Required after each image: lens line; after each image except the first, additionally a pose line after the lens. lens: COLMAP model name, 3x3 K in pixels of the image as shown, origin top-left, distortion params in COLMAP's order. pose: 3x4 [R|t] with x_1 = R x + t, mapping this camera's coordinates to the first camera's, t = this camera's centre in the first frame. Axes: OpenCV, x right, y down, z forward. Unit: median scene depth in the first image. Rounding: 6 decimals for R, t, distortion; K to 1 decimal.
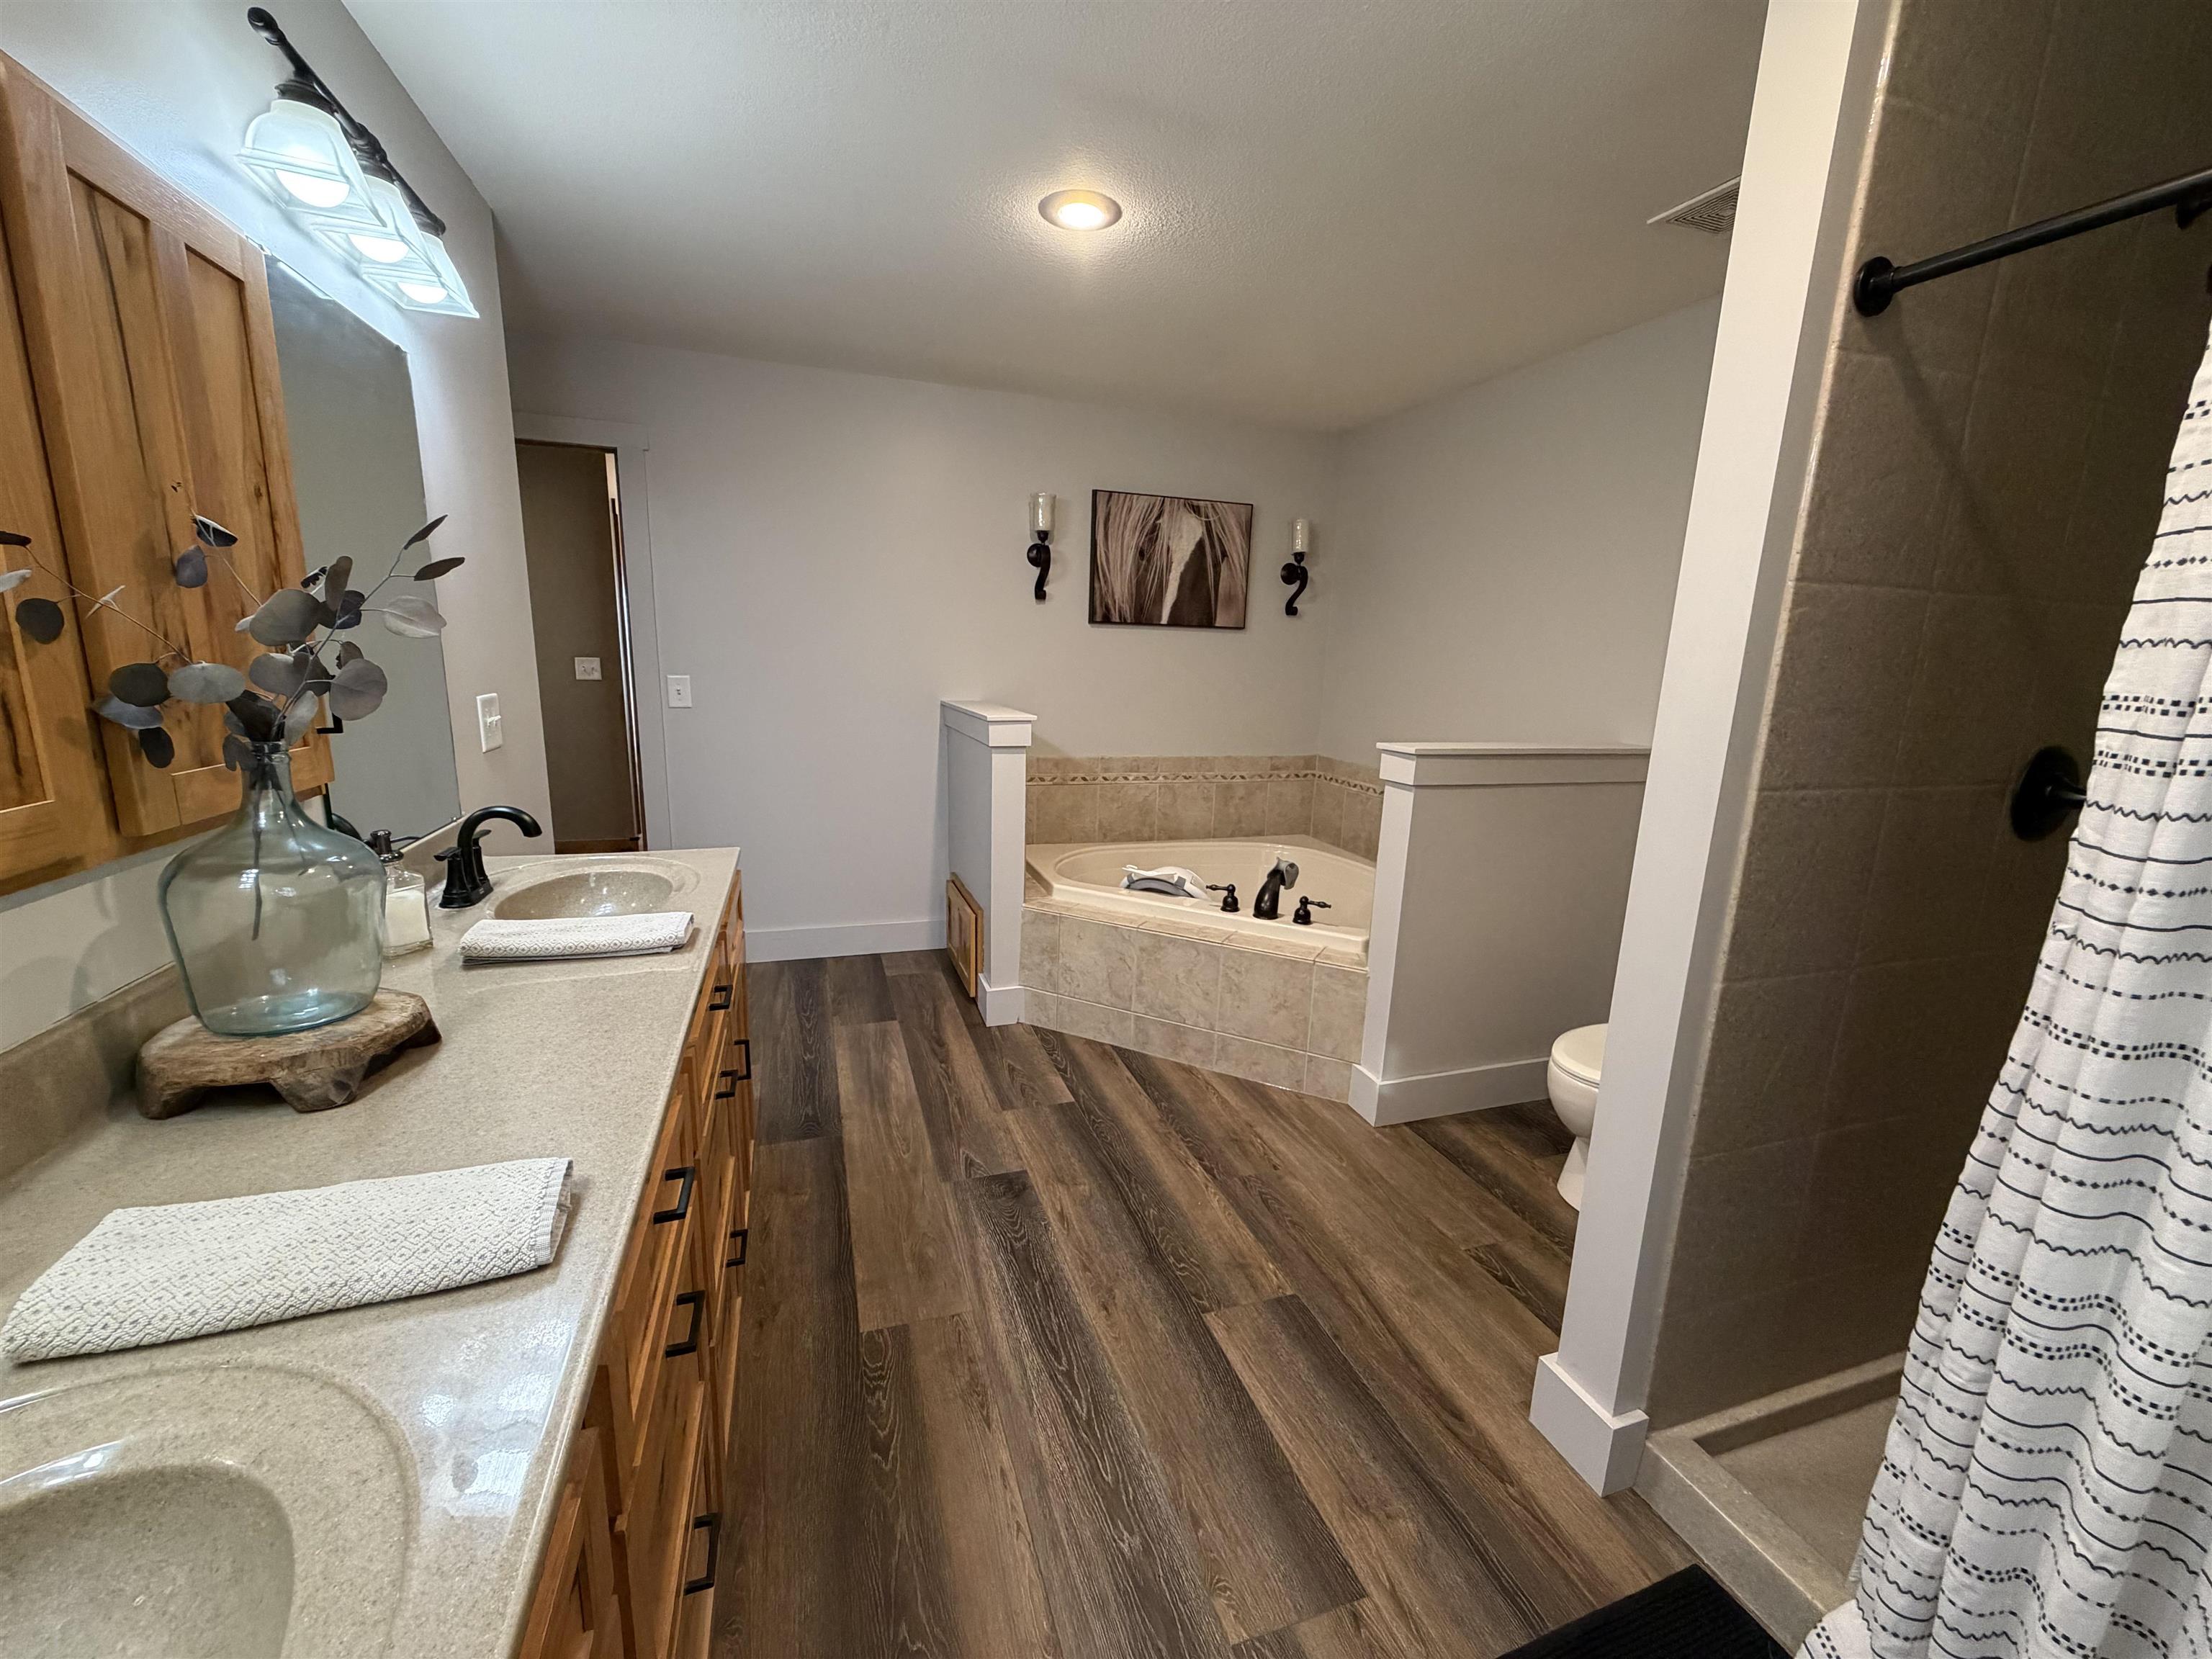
lens RADIAL K [[883.0, 0, 1106.0], [0, 883.0, 829.5], [0, 0, 1]] dist [-0.000191, -0.000185]
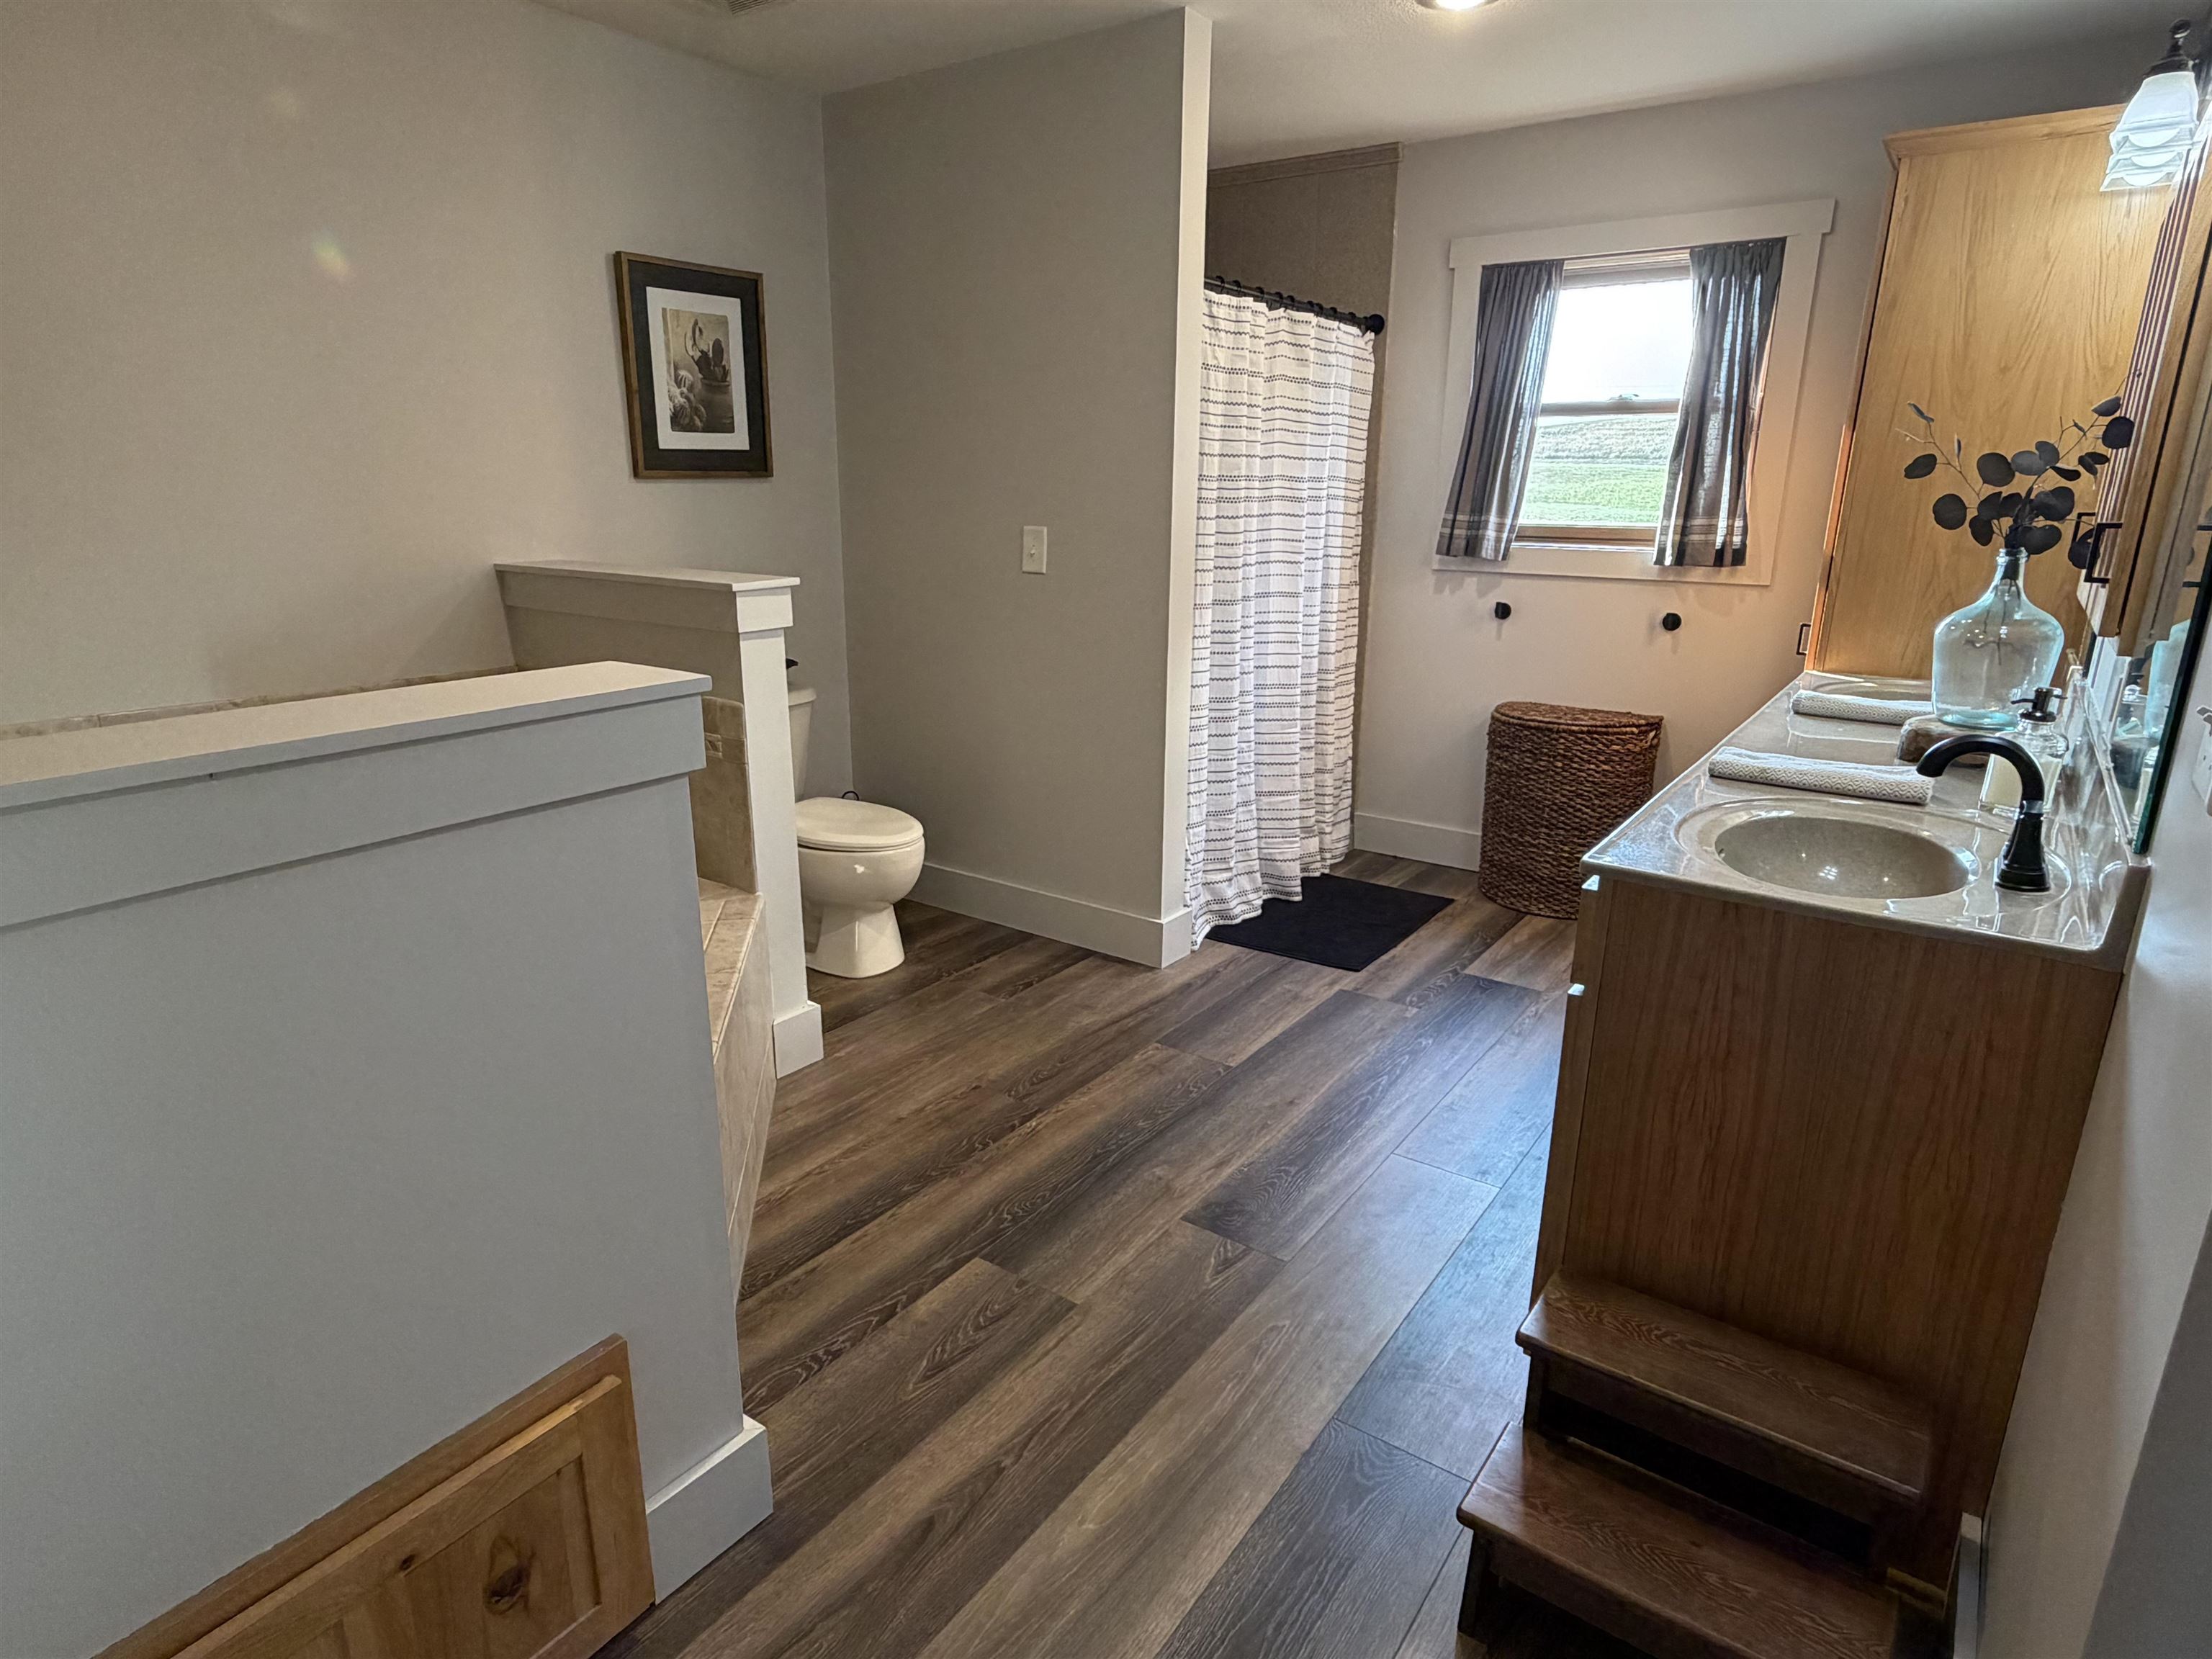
lens RADIAL K [[1229.7, 0, 1106.0], [0, 1229.7, 829.5], [0, 0, 1]] dist [0.000394, 0.000102]
pose [[-0.582165, -0.263451, 0.769206, -0.721611], [0.132509, 0.902660, 0.409446, -0.305235], [-0.802200, 0.340292, -0.490587, 1.402795]]
